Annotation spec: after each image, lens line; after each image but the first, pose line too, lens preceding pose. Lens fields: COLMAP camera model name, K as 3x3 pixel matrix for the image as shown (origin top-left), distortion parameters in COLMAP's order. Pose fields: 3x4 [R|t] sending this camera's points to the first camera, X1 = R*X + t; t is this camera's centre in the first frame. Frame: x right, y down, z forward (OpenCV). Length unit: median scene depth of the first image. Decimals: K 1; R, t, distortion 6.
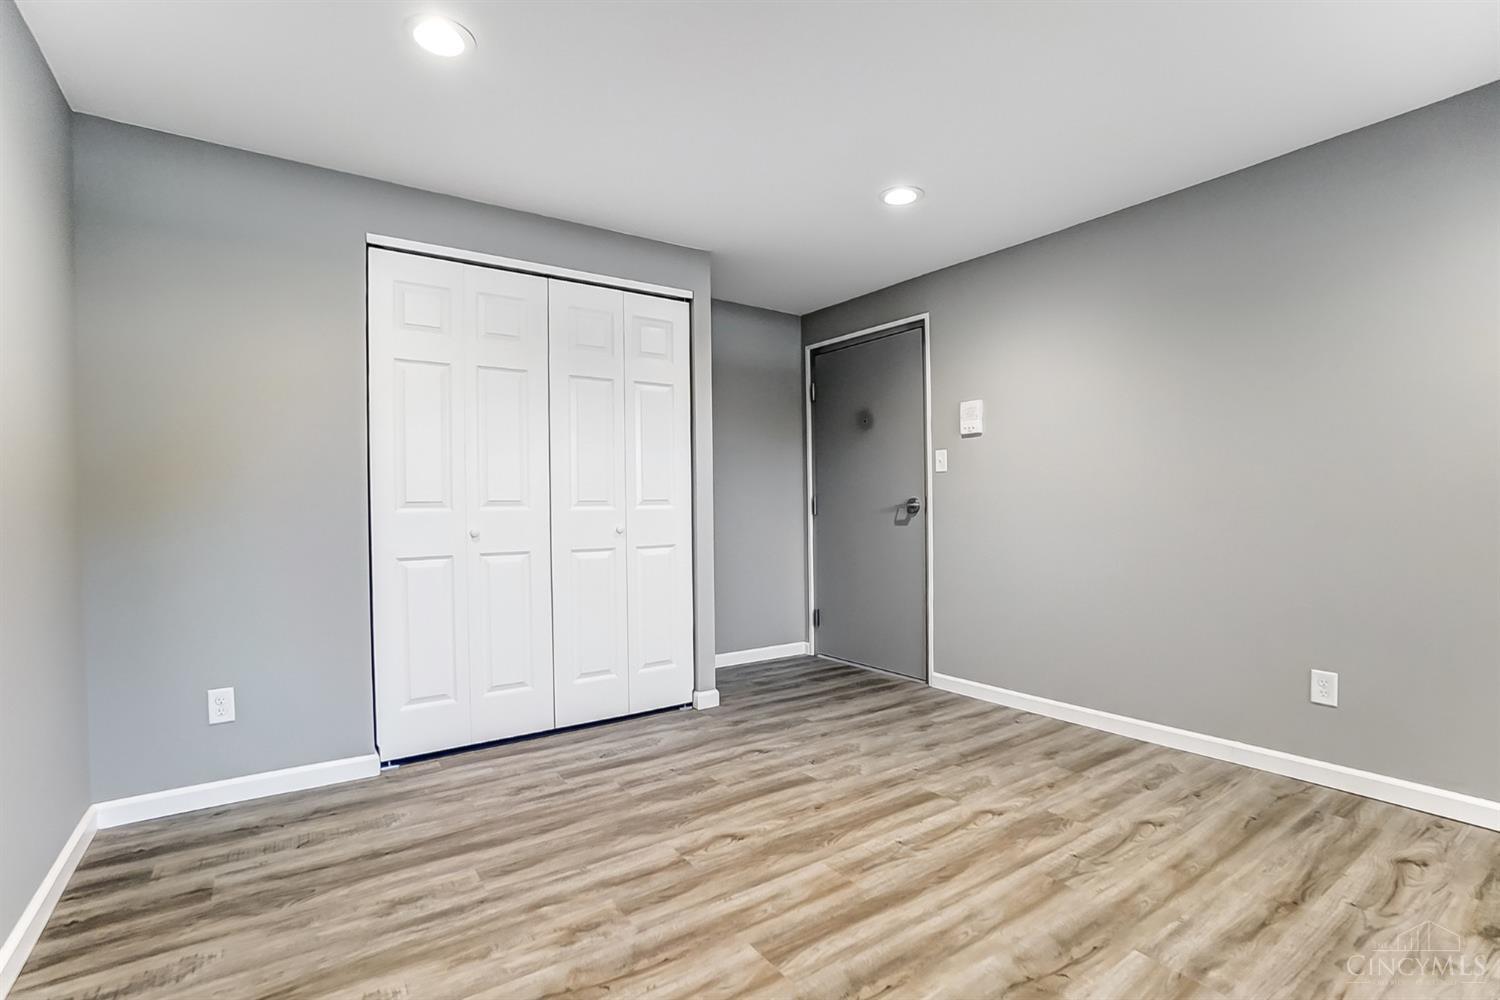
lens RADIAL K [[684.5, 0, 742.0], [0, 684.5, 514.8], [0, 0, 1]] dist [-0.018913, 0.000162]
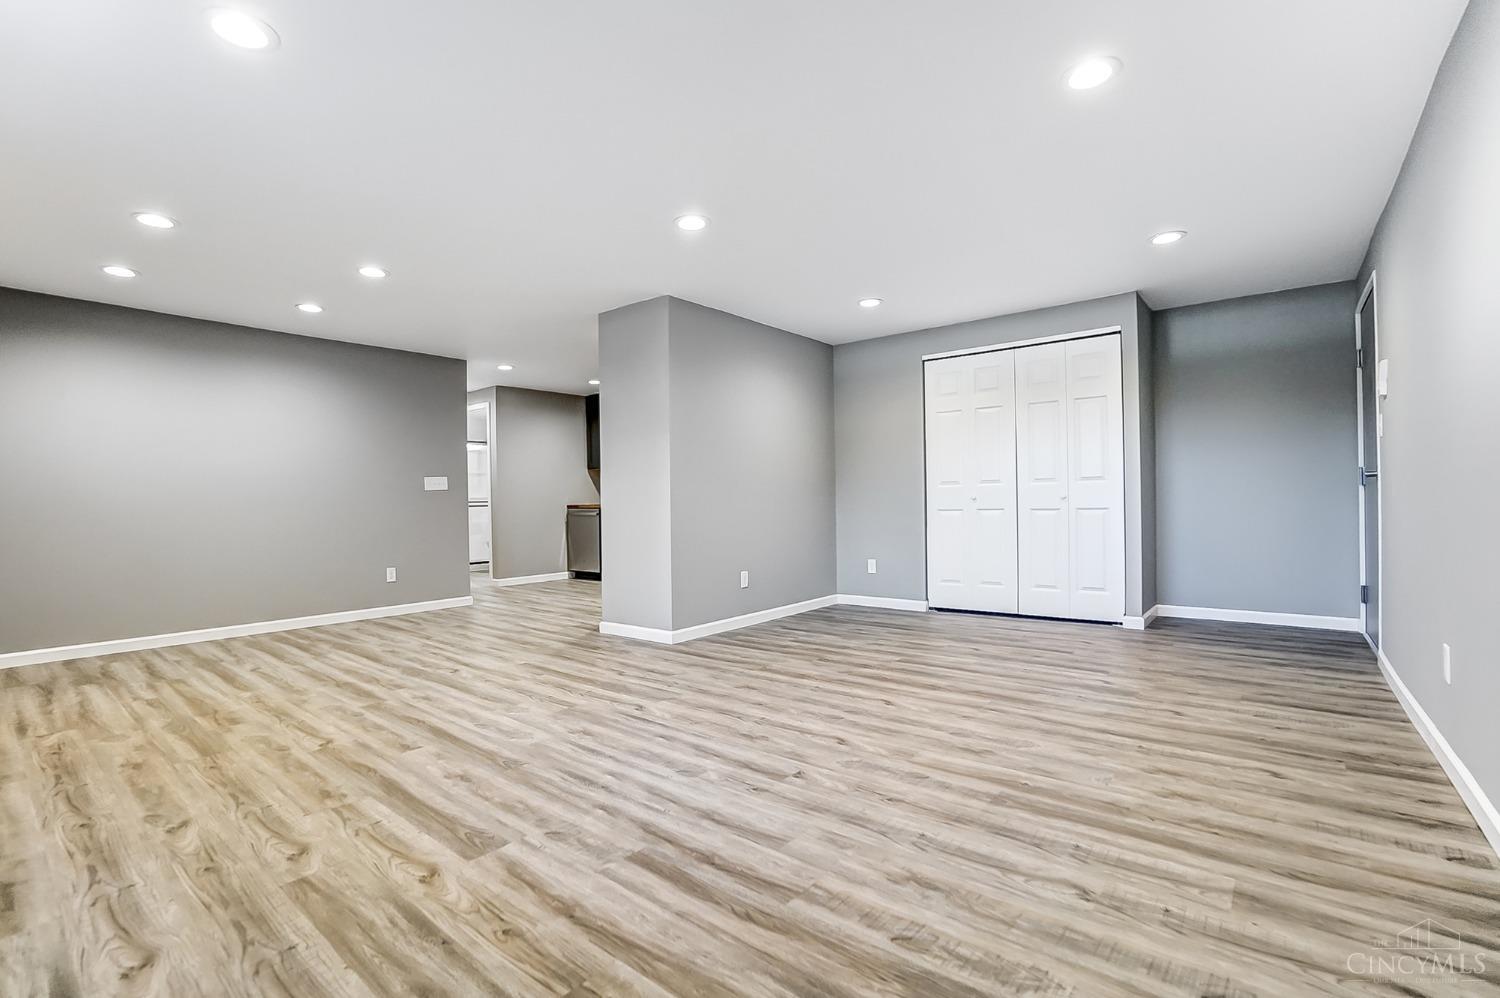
lens RADIAL K [[684.5, 0, 750.1], [0, 684.5, 494.5], [0, 0, 1]] dist [-0.018913, 0.000162]
pose [[0.307381, 0.000904, -0.951586, 1.528904], [0.005501, 0.999981, 0.002727, 0.012356], [0.951571, -0.006073, 0.307370, -0.205826]]
